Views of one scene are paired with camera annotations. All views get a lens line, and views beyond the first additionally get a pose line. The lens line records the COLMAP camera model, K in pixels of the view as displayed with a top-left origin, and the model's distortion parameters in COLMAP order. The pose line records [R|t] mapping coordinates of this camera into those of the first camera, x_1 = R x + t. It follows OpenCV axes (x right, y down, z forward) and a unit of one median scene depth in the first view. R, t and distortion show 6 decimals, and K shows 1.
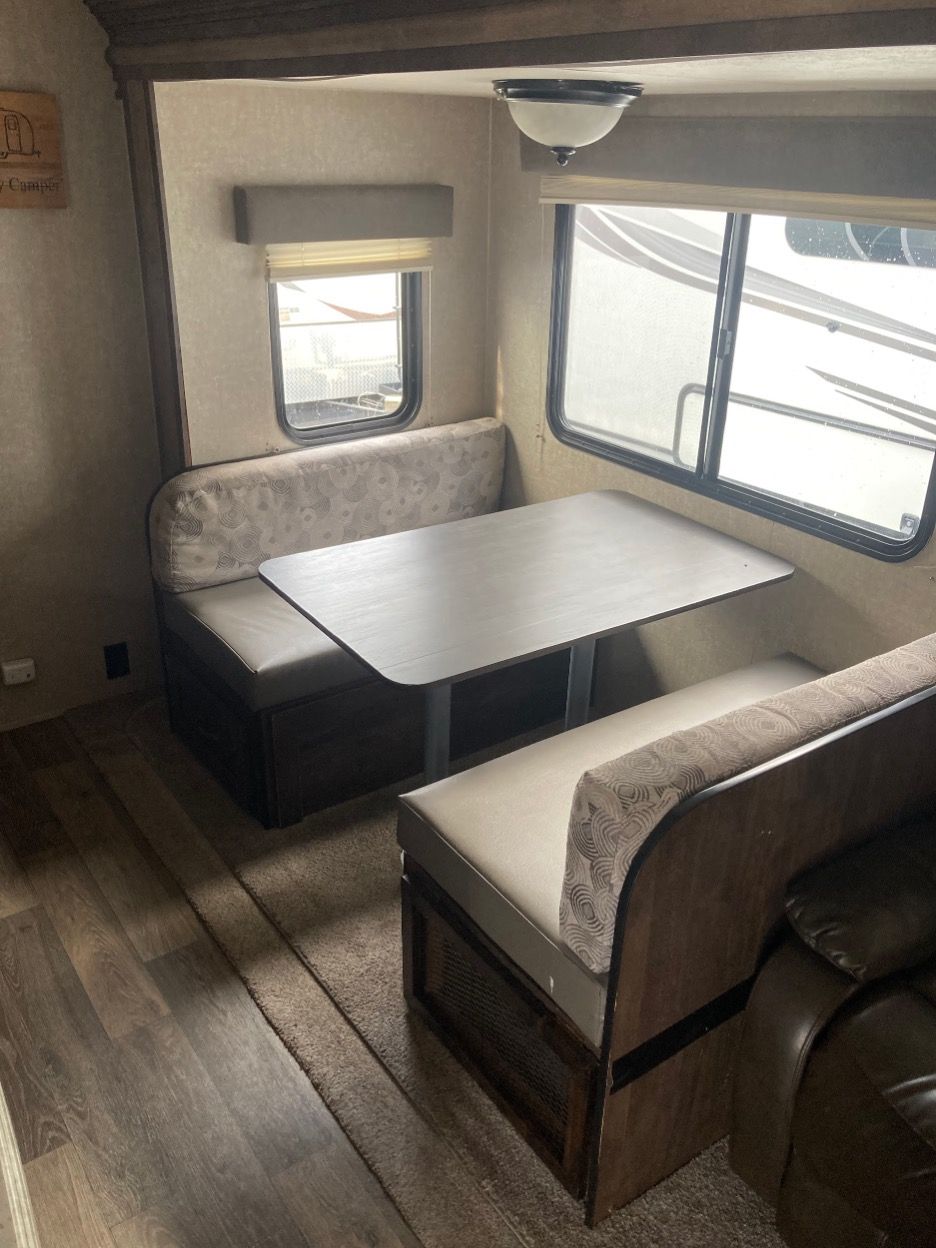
lens RADIAL K [[1030.9, 0, 475.4], [0, 1030.9, 623.1], [0, 0, 1]] dist [0.007449, 0.000809]
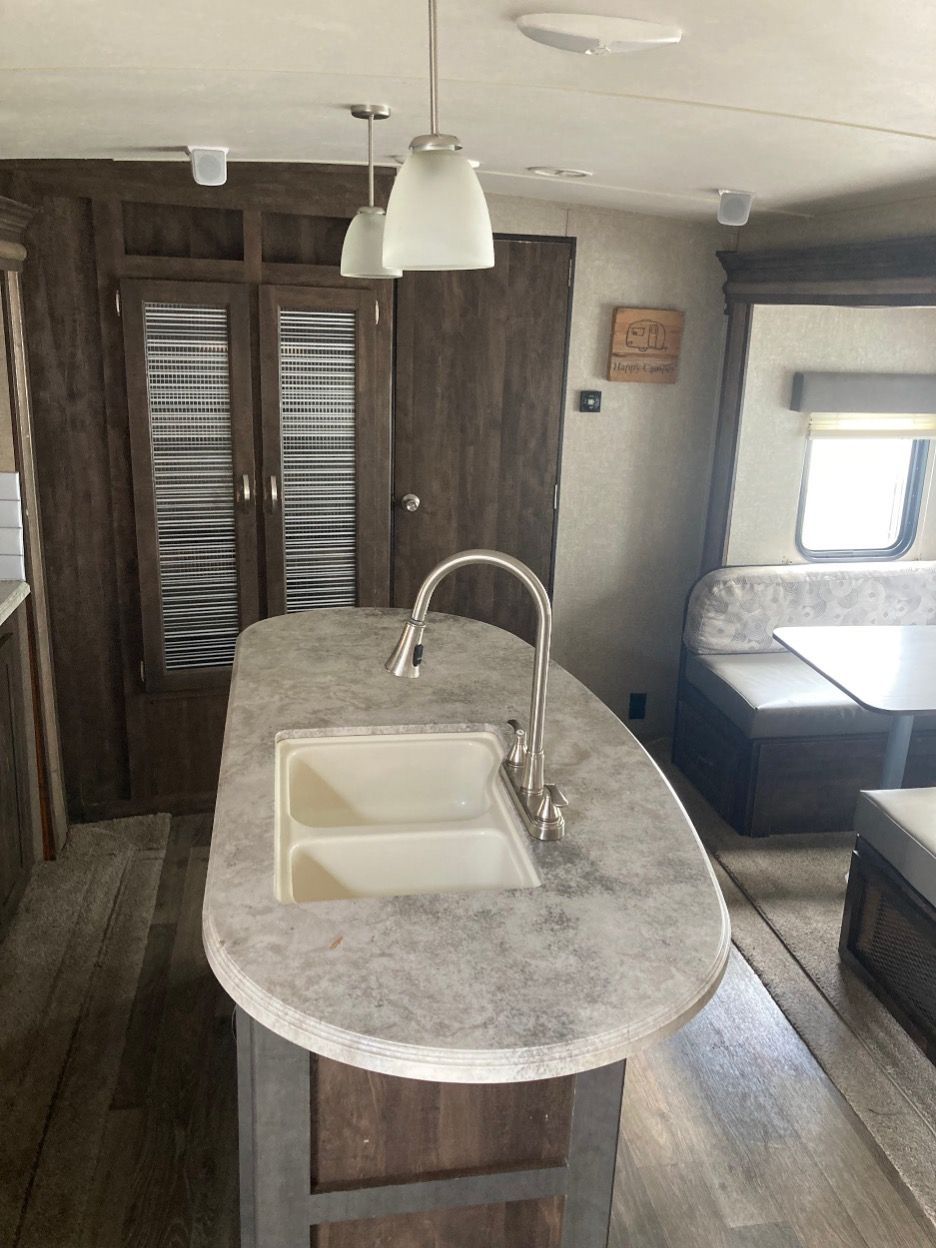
lens RADIAL K [[1030.9, 0, 462.1], [0, 1030.9, 631.2], [0, 0, 1]] dist [0.007449, 0.000809]
pose [[0.894014, 0.134402, -0.427405, 0.008197], [-0.197360, 0.974543, -0.106368, 0.152138], [0.402228, 0.179447, 0.897781, -0.363000]]
